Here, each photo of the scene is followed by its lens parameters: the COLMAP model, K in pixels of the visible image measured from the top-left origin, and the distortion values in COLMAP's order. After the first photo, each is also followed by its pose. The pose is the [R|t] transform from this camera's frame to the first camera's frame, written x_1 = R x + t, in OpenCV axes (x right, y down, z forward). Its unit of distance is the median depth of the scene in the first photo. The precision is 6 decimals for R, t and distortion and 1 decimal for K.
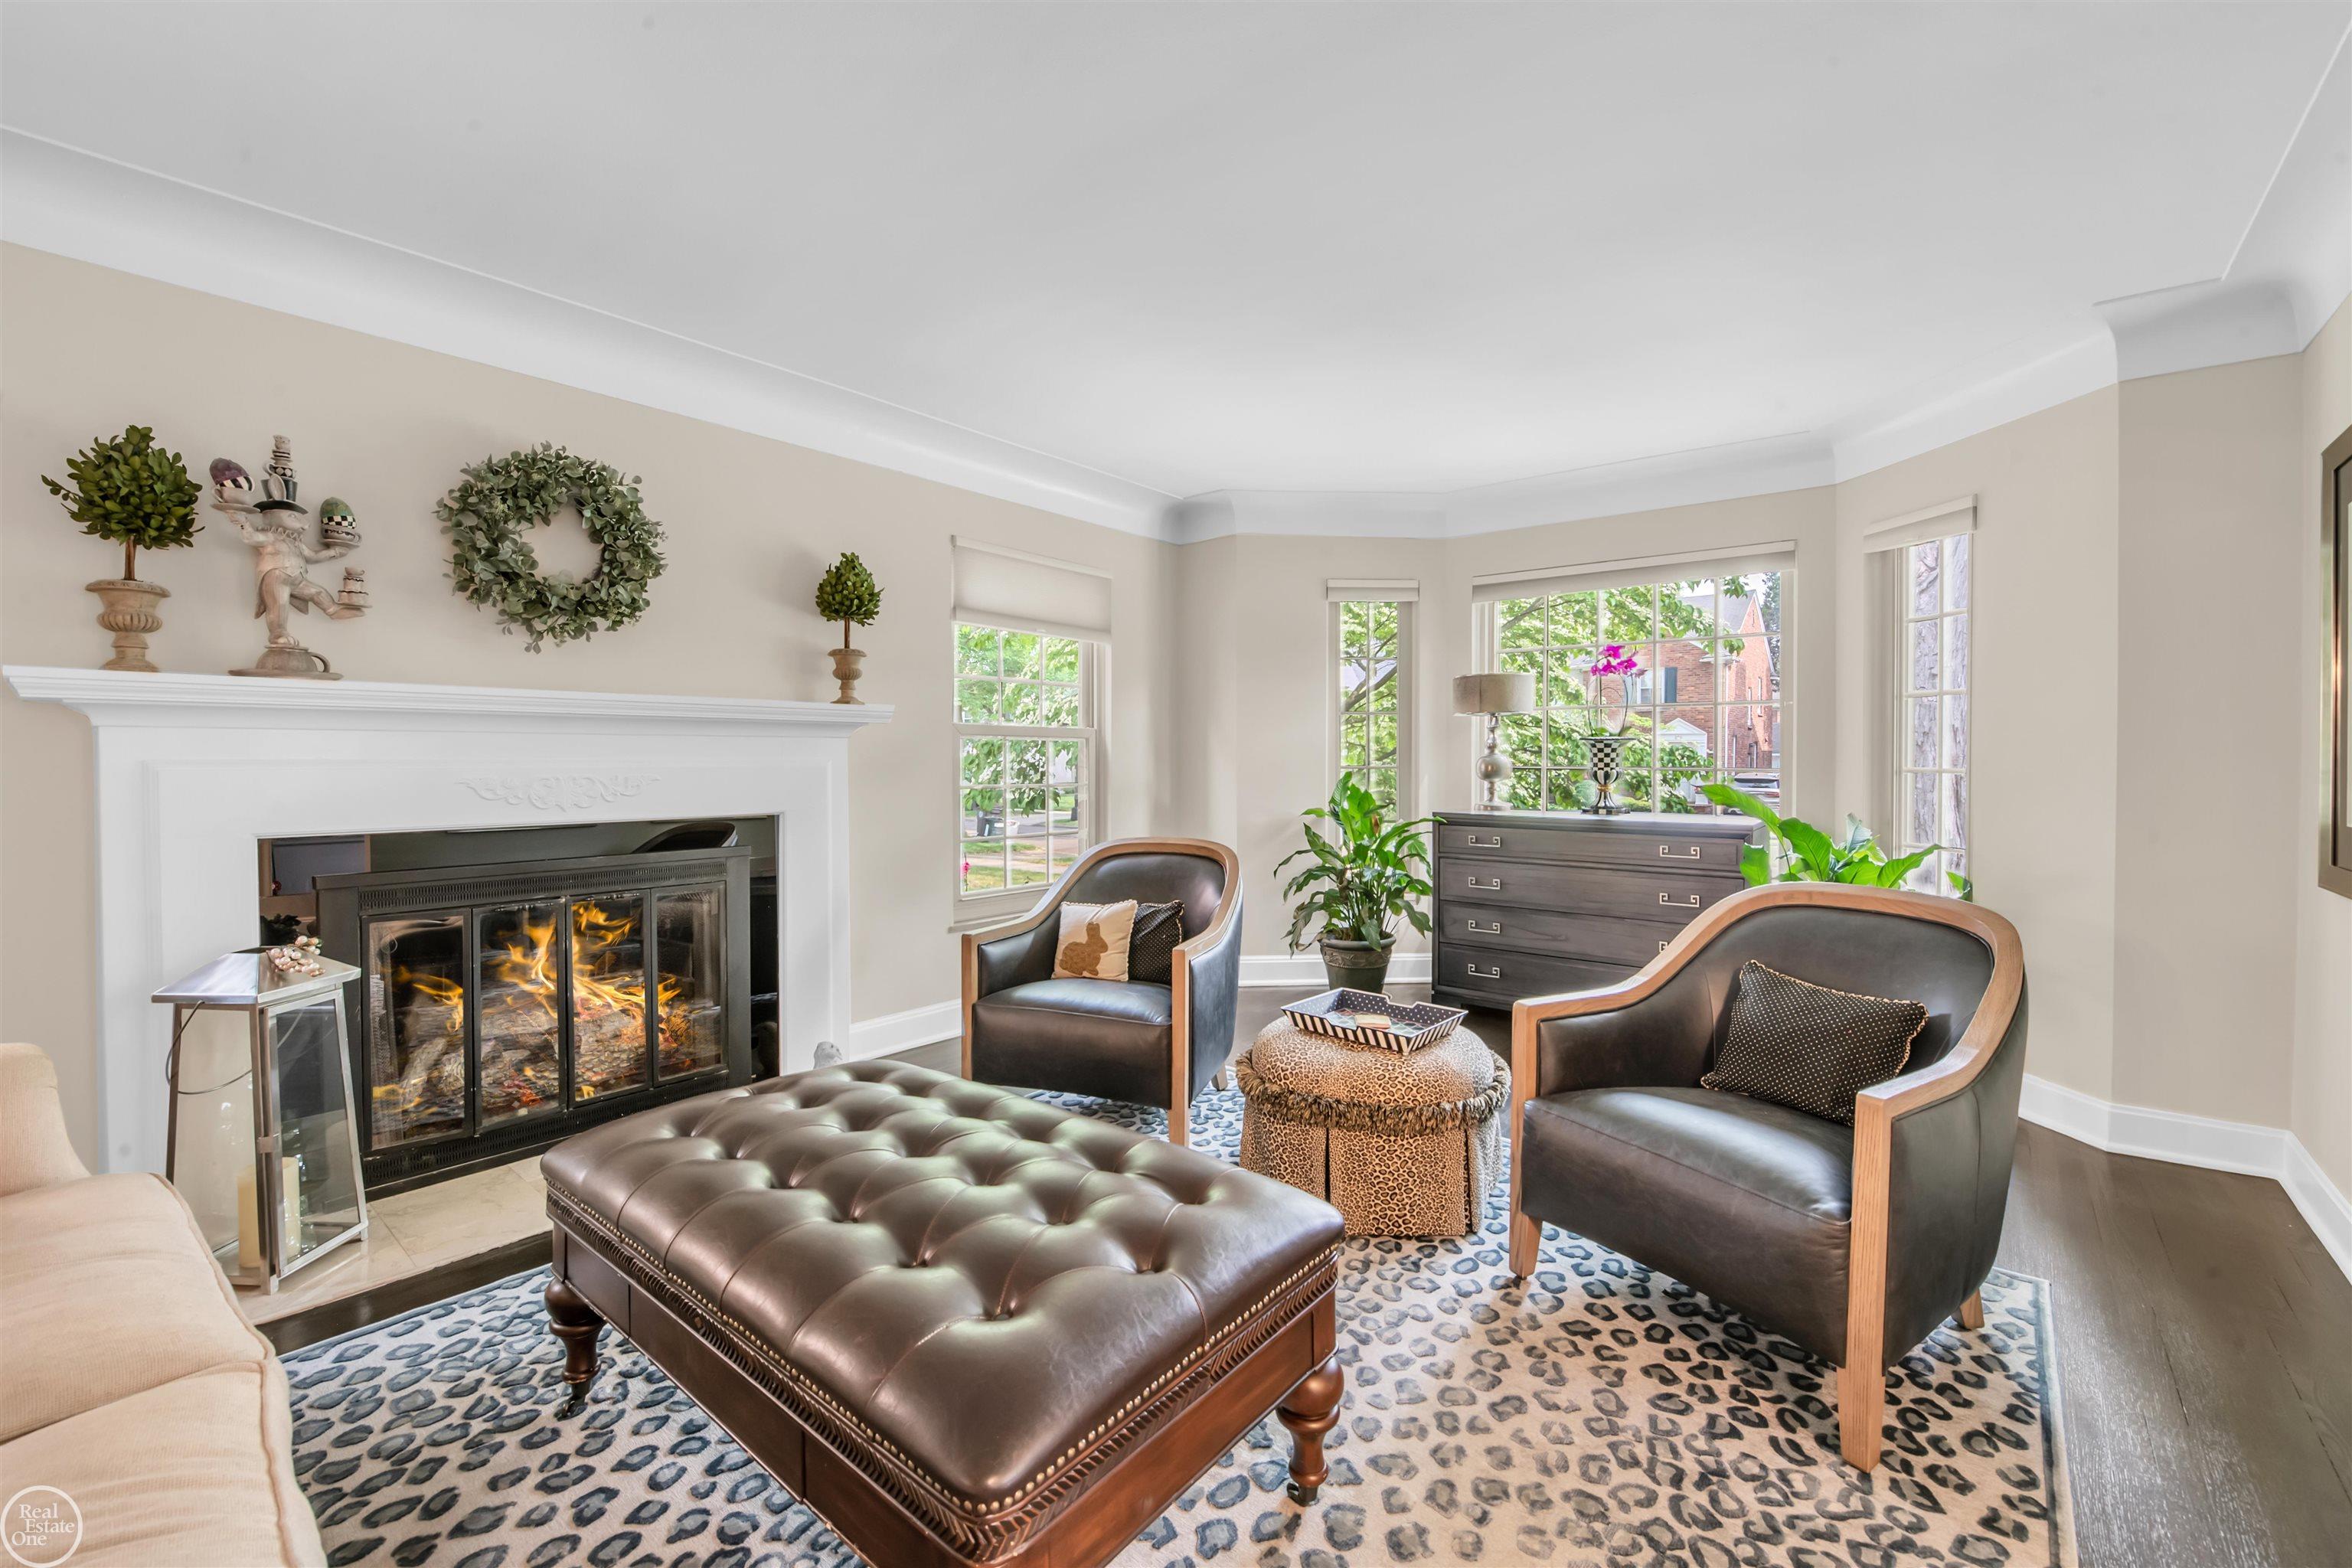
lens RADIAL K [[972.6, 0, 1178.2], [0, 972.6, 773.4], [0, 0, 1]] dist [-0.015381, -0.000477]
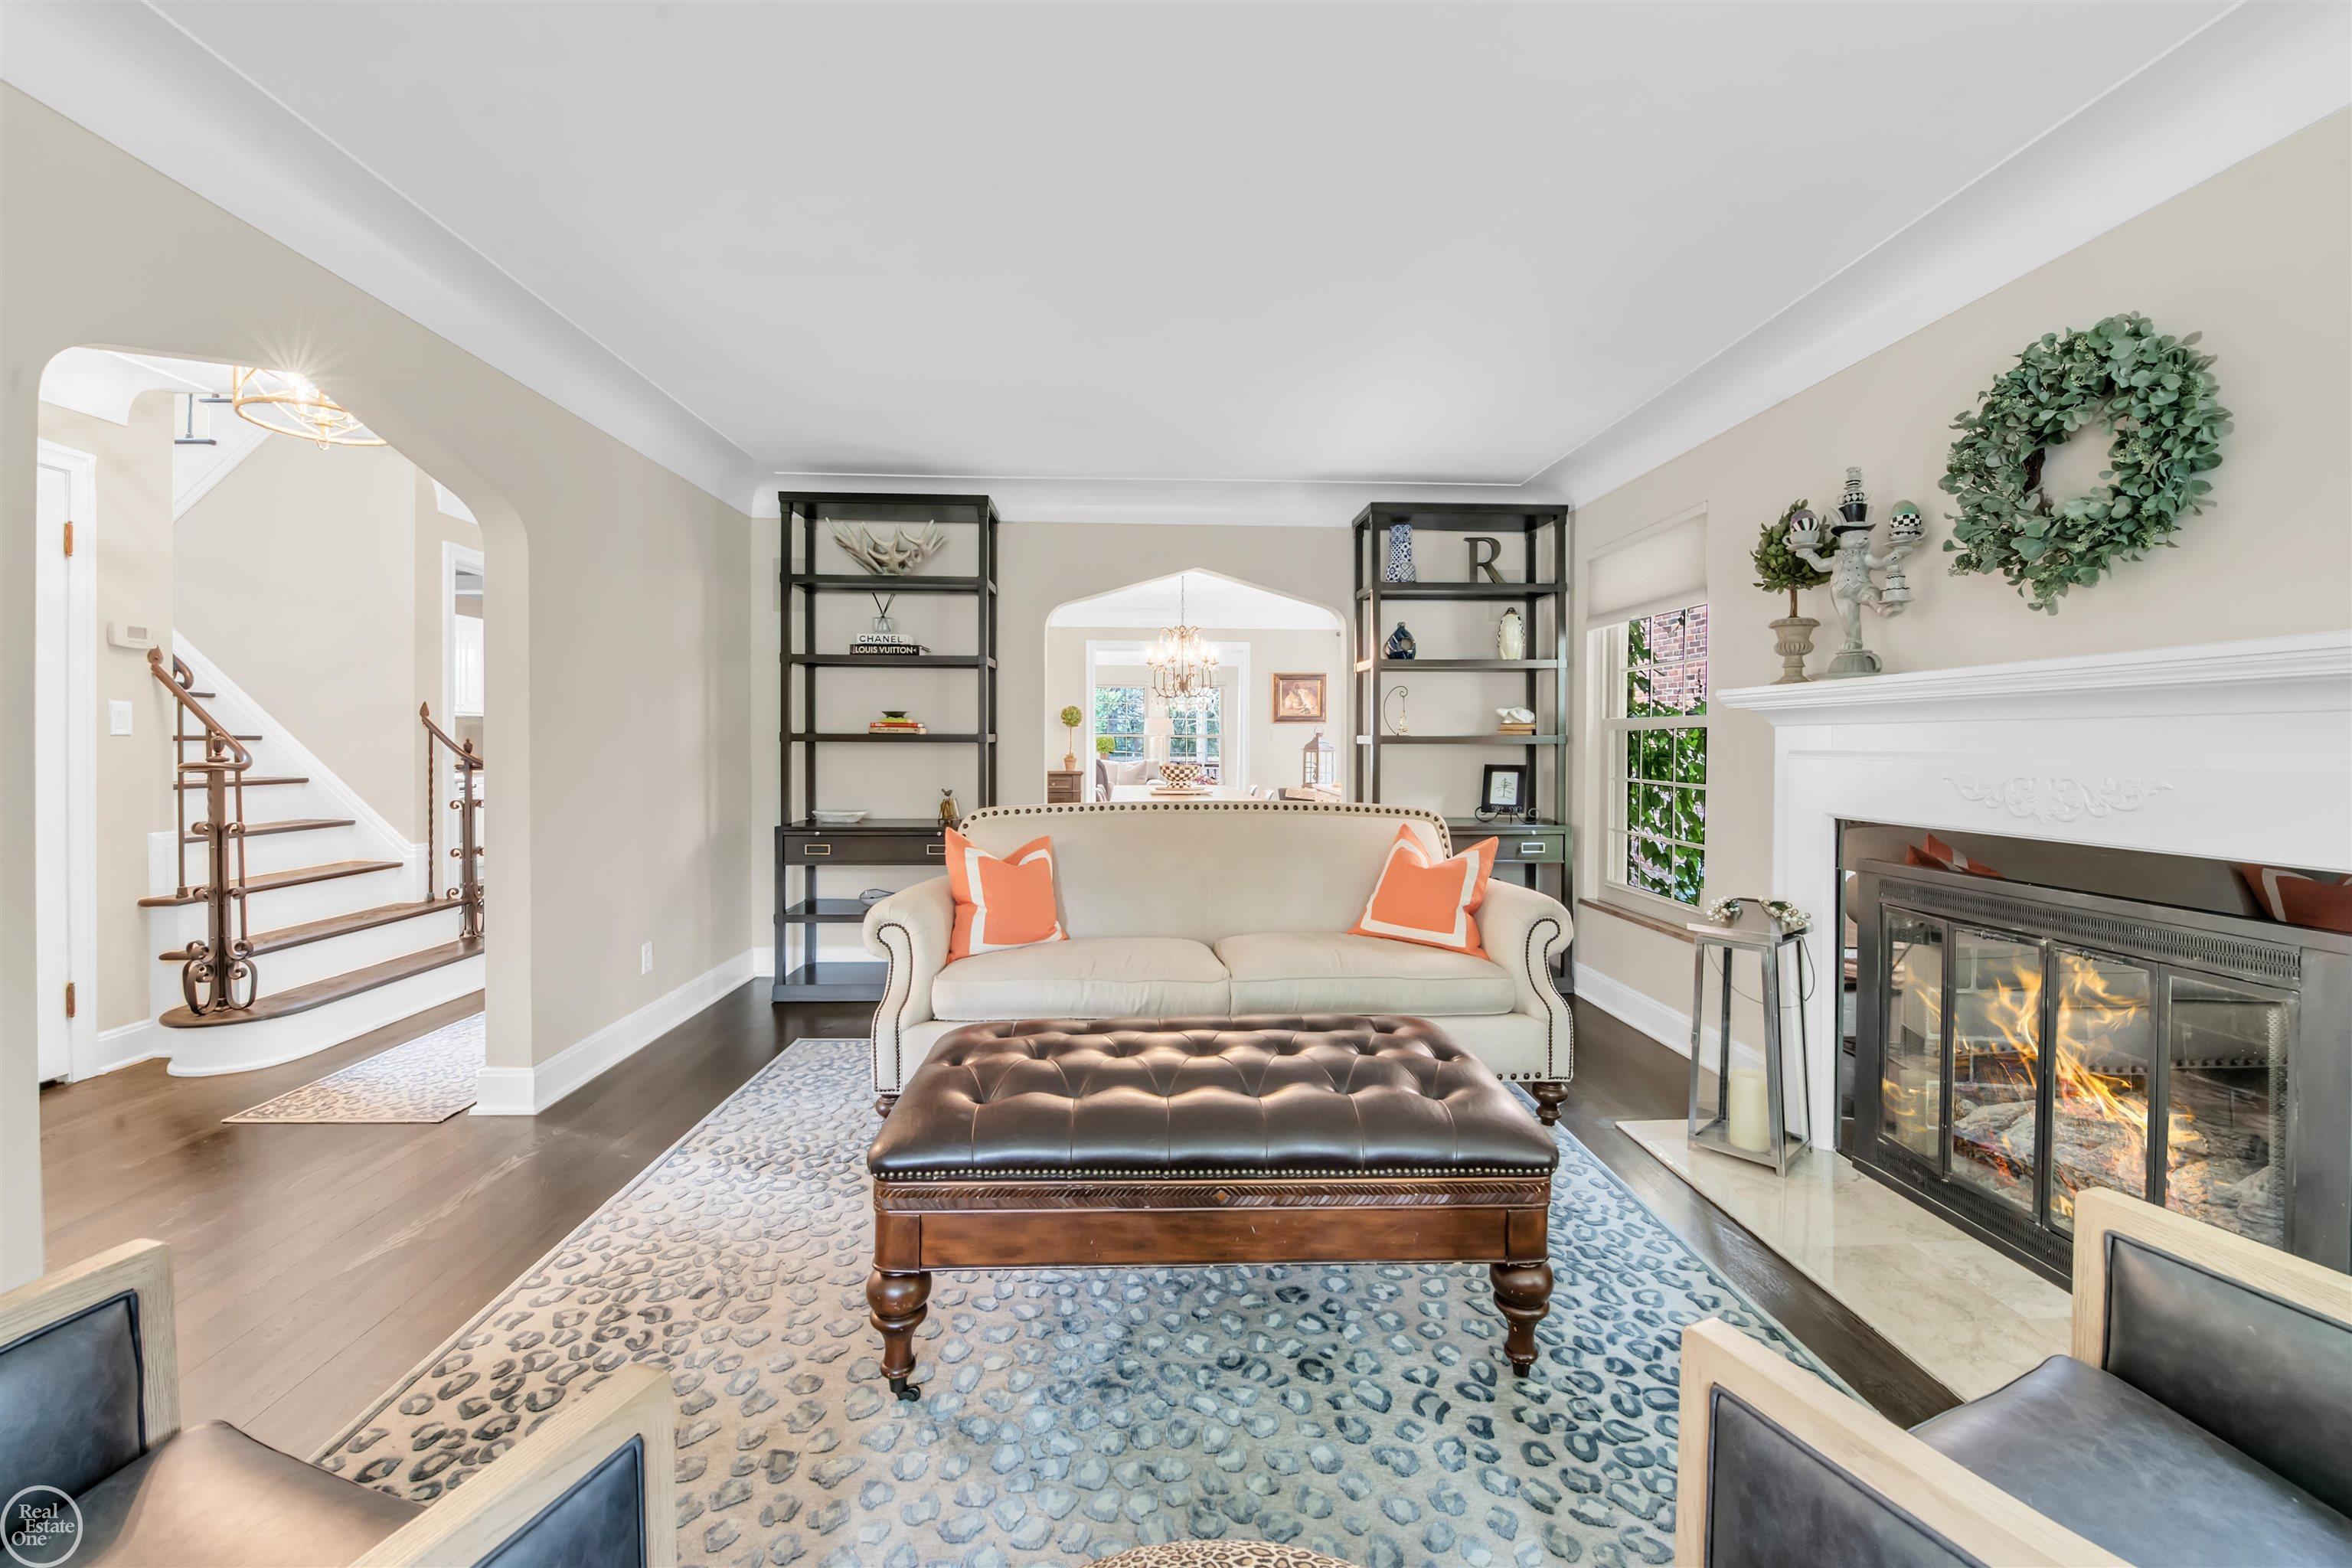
lens RADIAL K [[972.6, 0, 1174.6], [0, 972.6, 766.5], [0, 0, 1]] dist [-0.015381, -0.000477]
pose [[-0.739846, 0.012953, -0.672651, 0.425550], [-0.018006, 0.999075, 0.039043, -0.025577], [0.672535, 0.040998, -0.738929, 1.295085]]
